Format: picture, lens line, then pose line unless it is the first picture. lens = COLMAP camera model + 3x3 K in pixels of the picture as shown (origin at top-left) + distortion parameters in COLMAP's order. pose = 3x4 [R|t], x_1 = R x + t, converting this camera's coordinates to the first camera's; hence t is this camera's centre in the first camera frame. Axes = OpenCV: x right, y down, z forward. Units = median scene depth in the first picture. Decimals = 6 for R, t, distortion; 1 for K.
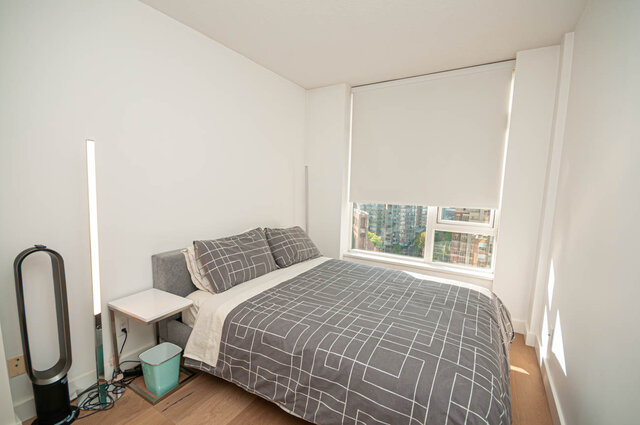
lens RADIAL K [[281.2, 0, 322.7], [0, 281.2, 213.3], [0, 0, 1]] dist [0.007392, -0.009738]
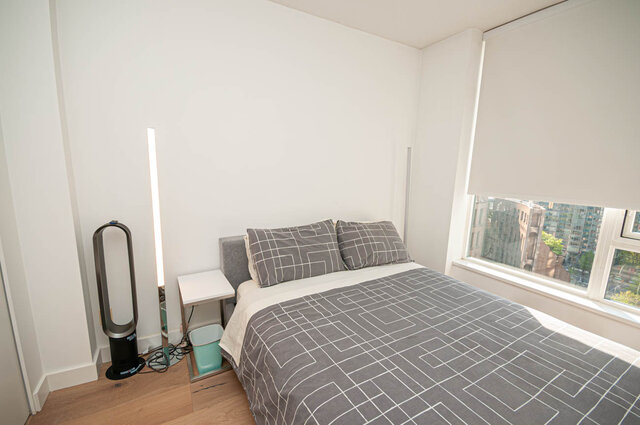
lens RADIAL K [[281.2, 0, 319.3], [0, 281.2, 215.8], [0, 0, 1]] dist [0.007392, -0.009738]
pose [[0.866943, 0.078488, -0.492188, 0.214552], [-0.051357, 0.996334, 0.068422, -0.023516], [0.495753, -0.034040, 0.867796, 0.274105]]
